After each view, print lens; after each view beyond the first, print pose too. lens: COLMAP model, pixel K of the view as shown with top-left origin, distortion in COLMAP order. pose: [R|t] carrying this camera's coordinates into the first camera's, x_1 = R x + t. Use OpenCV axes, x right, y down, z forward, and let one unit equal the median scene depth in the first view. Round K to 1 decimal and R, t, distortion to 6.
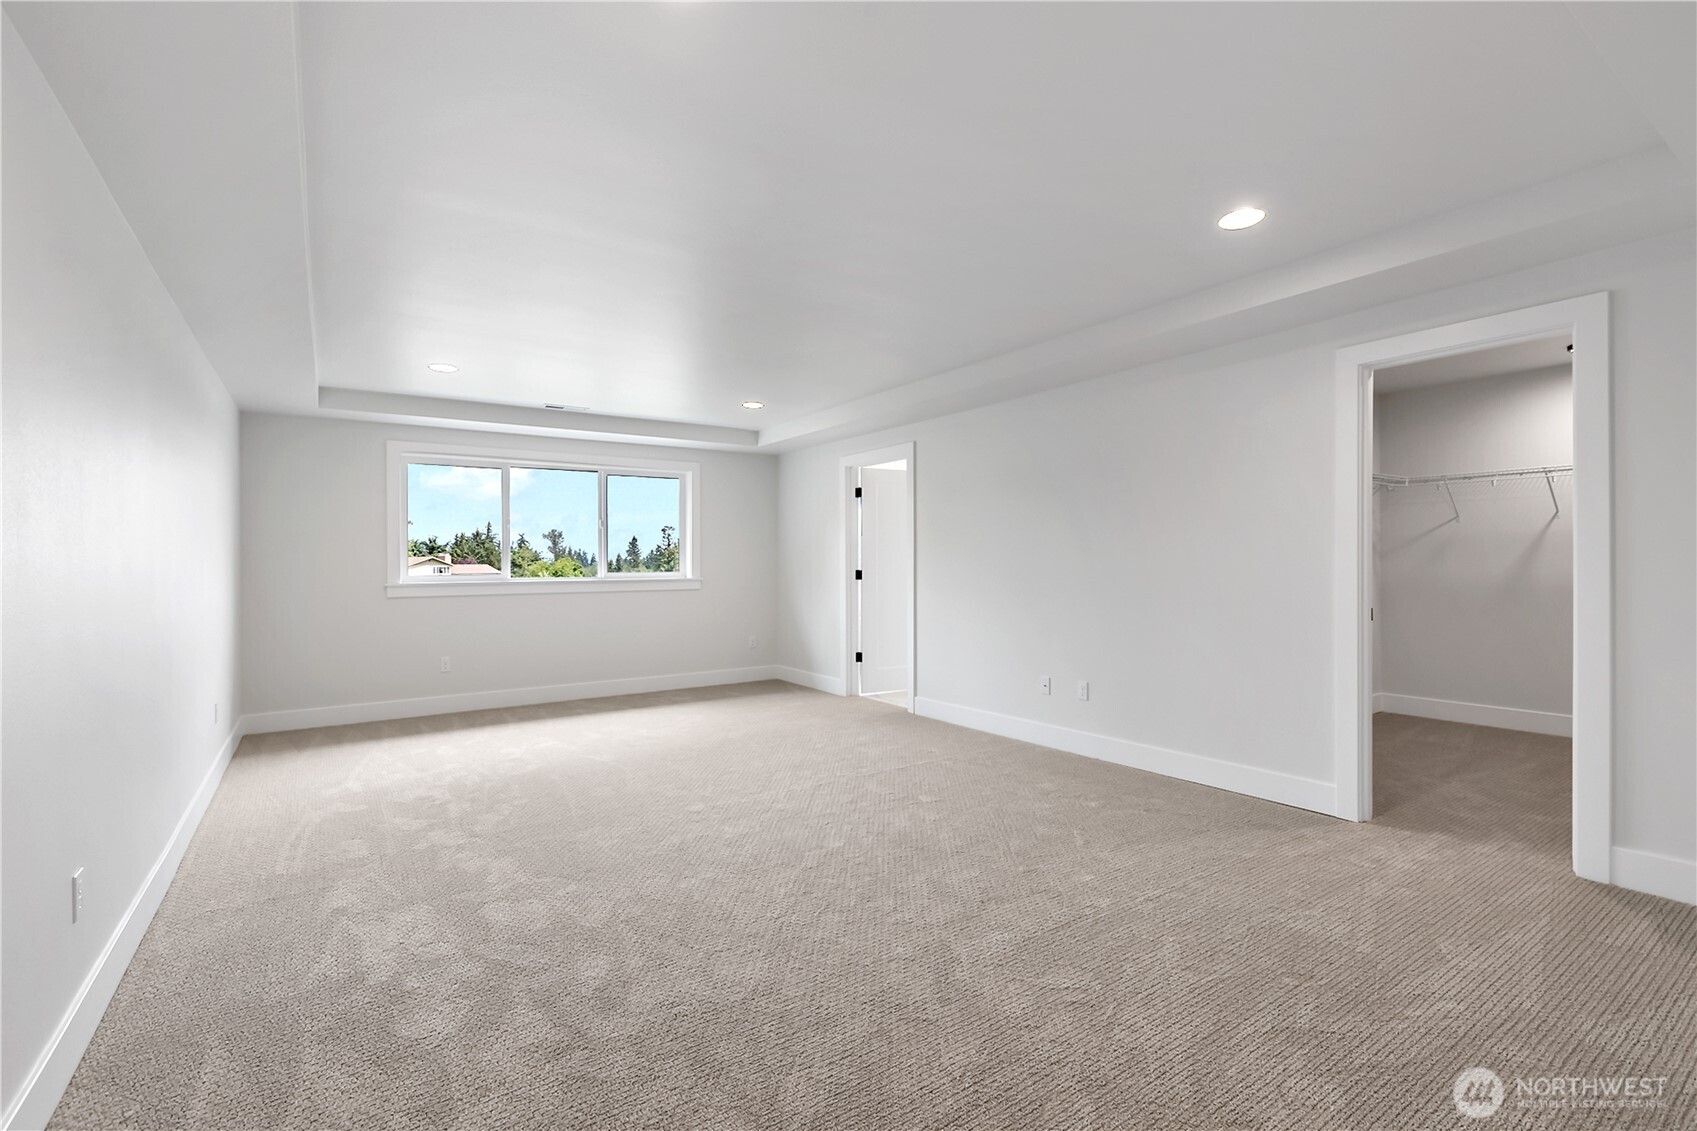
lens RADIAL K [[765.0, 0, 850.5], [0, 765.0, 575.8], [0, 0, 1]] dist [0.002619, 0.000341]
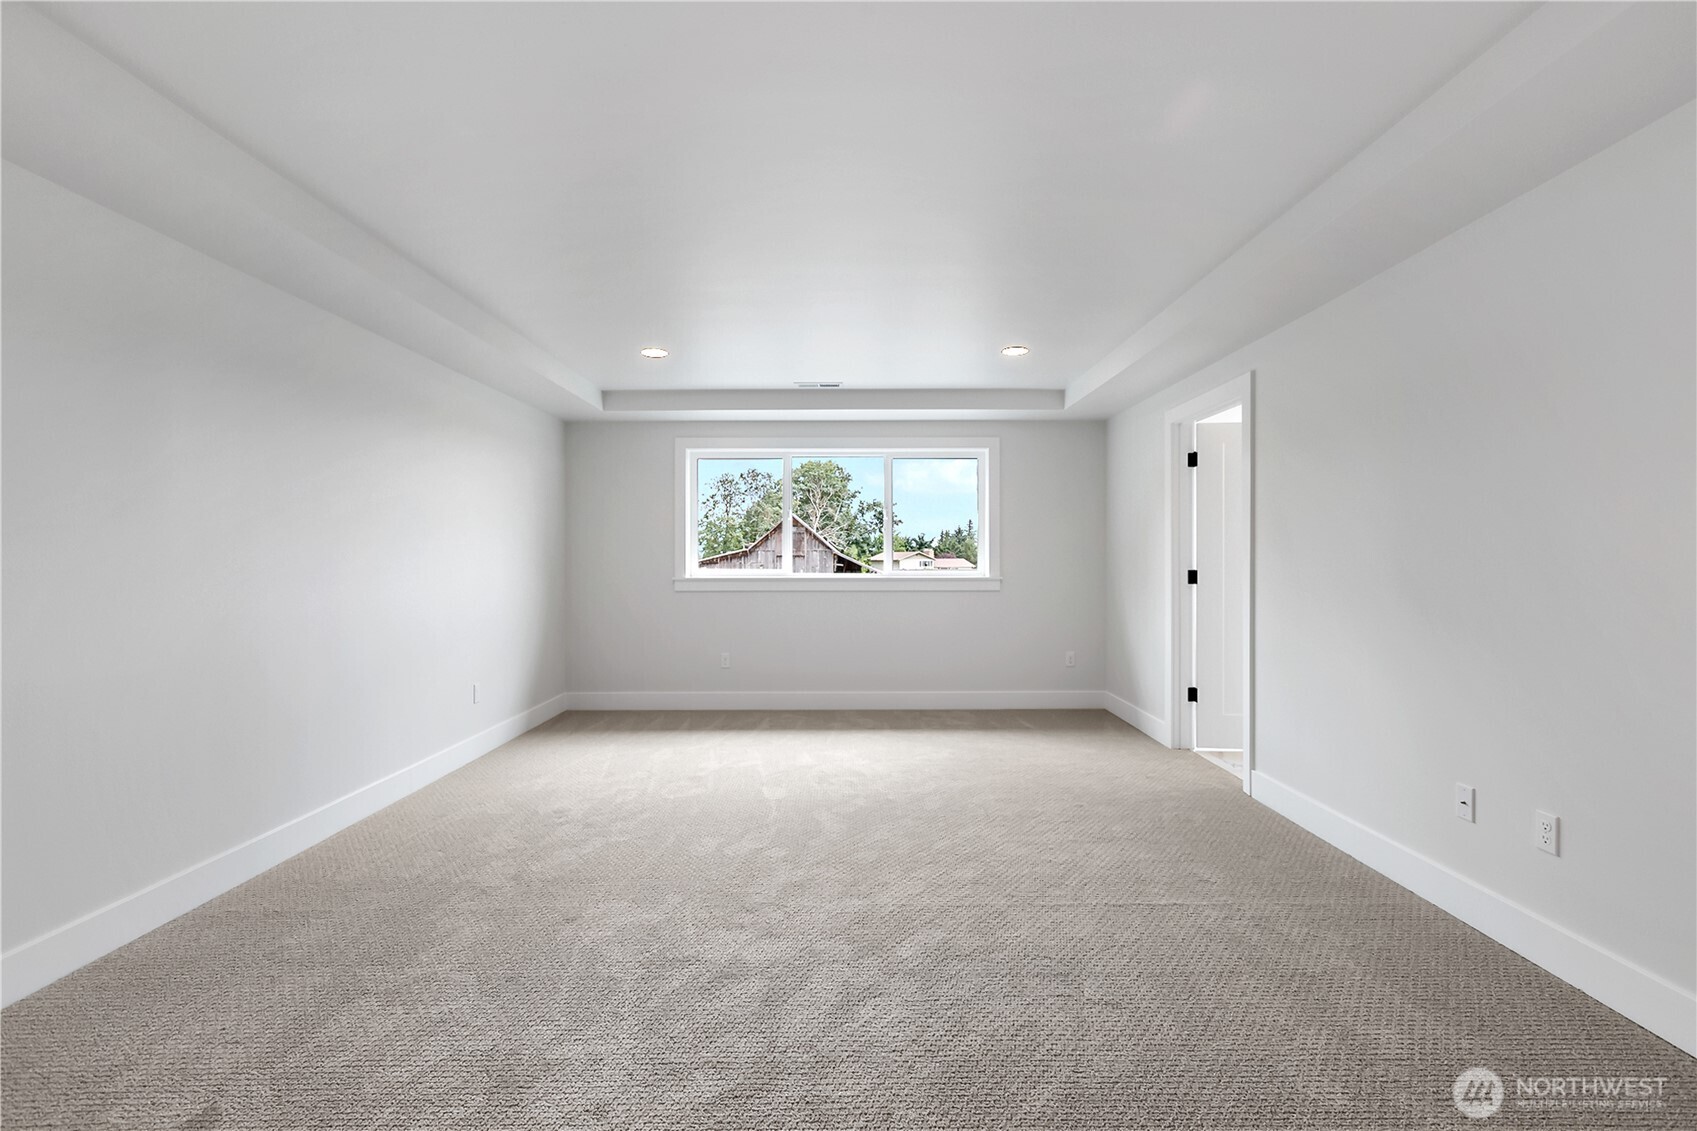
lens RADIAL K [[765.0, 0, 848.2], [0, 765.0, 566.0], [0, 0, 1]] dist [0.002619, 0.000341]
pose [[0.828108, 0.010622, -0.560468, 0.162726], [-0.014158, 0.999898, -0.001969, -0.006366], [0.560390, 0.009566, 0.828174, 0.279979]]
